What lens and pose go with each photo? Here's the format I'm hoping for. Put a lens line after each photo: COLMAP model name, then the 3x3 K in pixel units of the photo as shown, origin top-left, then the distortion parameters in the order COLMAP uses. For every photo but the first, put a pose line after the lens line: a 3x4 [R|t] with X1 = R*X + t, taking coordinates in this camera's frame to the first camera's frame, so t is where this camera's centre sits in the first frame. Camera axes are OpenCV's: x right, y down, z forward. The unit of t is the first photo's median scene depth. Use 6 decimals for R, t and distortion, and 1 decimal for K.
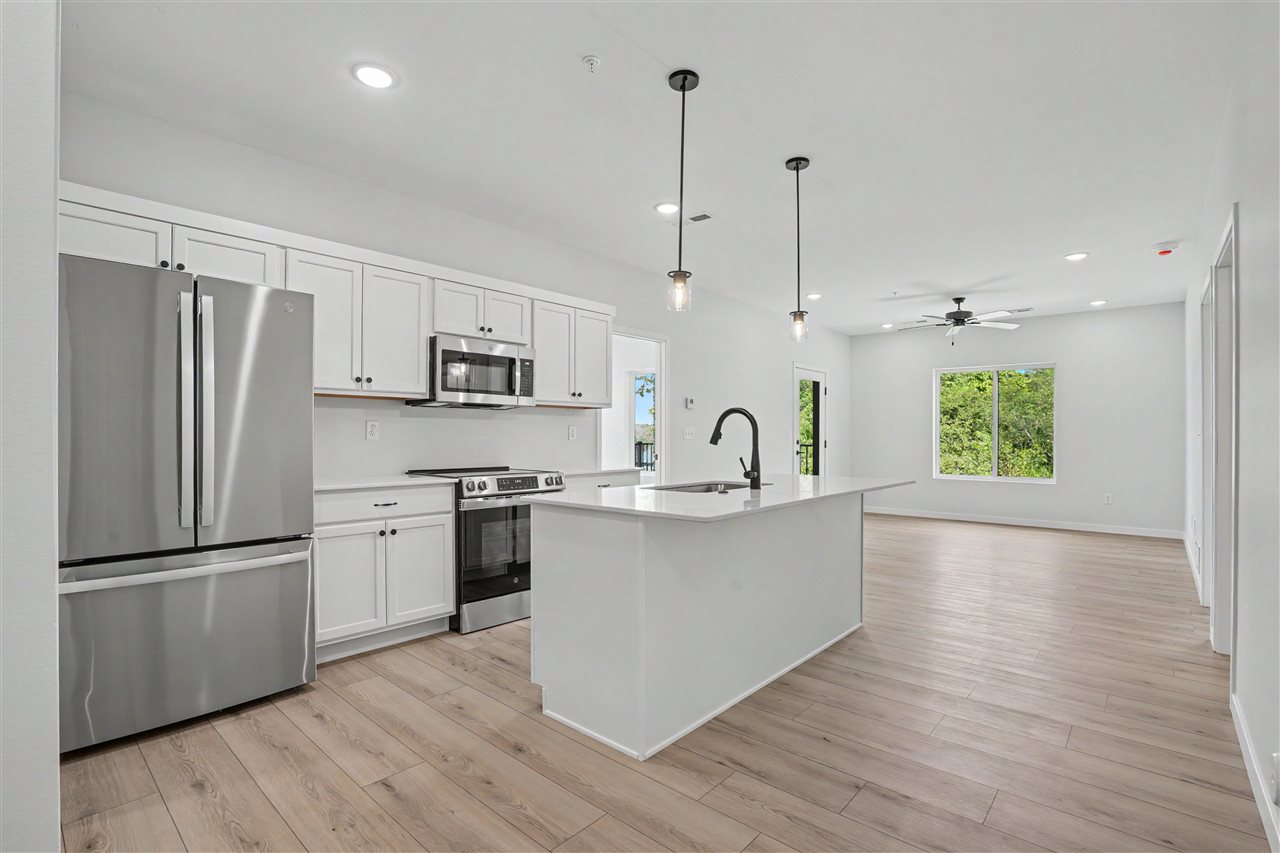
lens RADIAL K [[602.0, 0, 635.6], [0, 602.0, 430.7], [0, 0, 1]] dist [-0.034780, 0.000899]
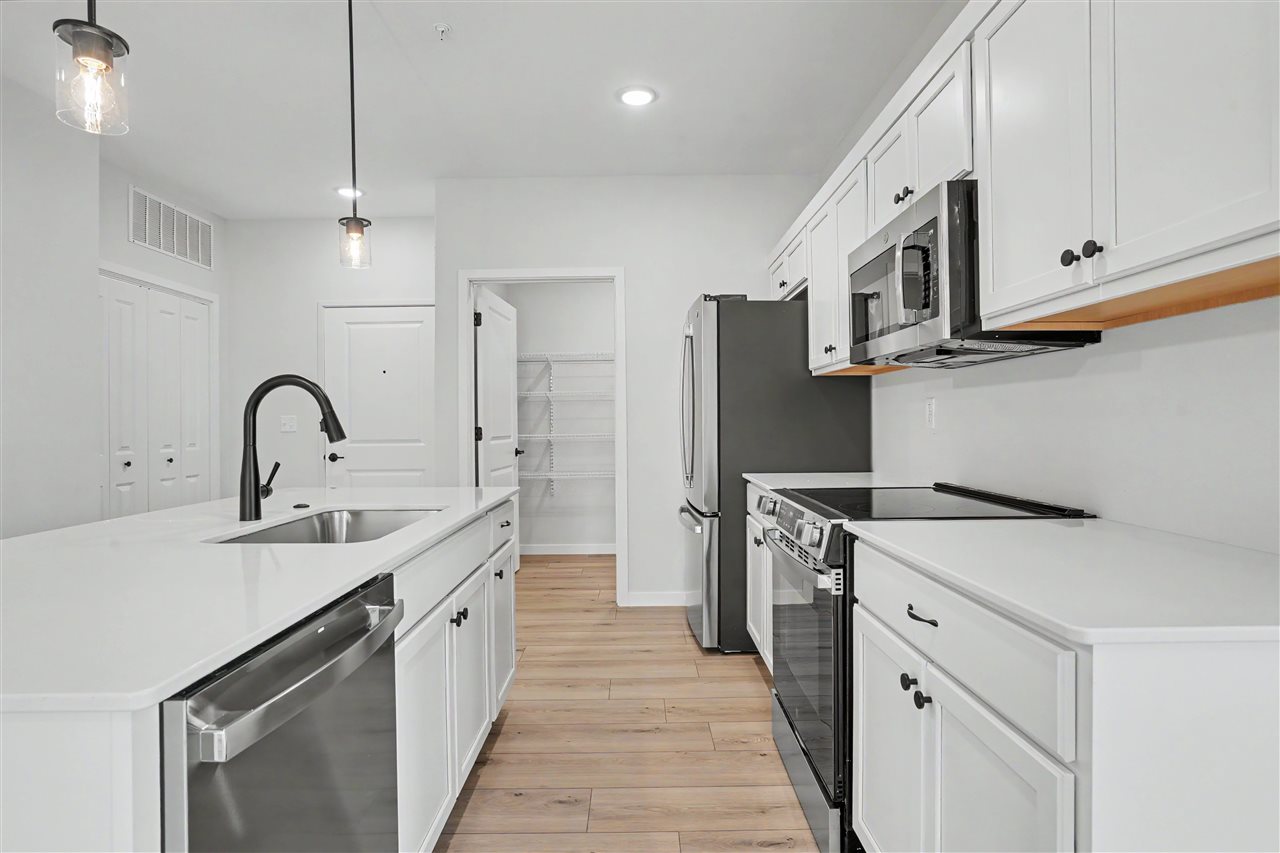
lens RADIAL K [[655.8, 0, 640.0], [0, 655.8, 426.5], [0, 0, 1]] dist [-0.028555, 0.000494]
pose [[-0.731822, 0.006165, -0.681468, 0.353828], [0.009959, 0.999949, -0.001648, 0.015594], [0.681423, -0.007993, -0.731846, 1.760342]]
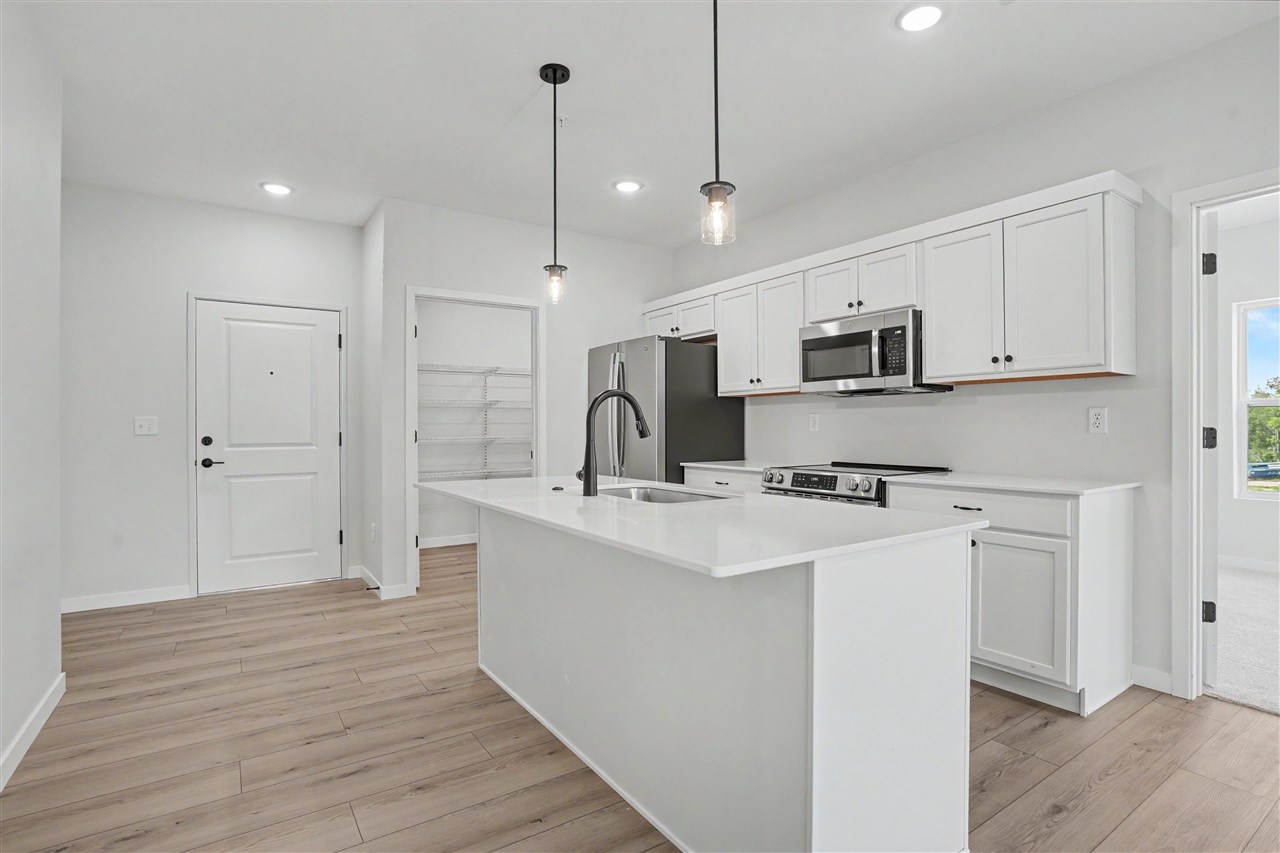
lens RADIAL K [[613.8, 0, 637.1], [0, 613.8, 432.5], [0, 0, 1]] dist [-0.035537, 0.000013]
pose [[-0.241327, 0.004821, -0.970432, 0.974290], [0.007576, 0.999967, 0.003084, 0.016063], [0.970414, -0.006608, -0.241355, 1.296256]]
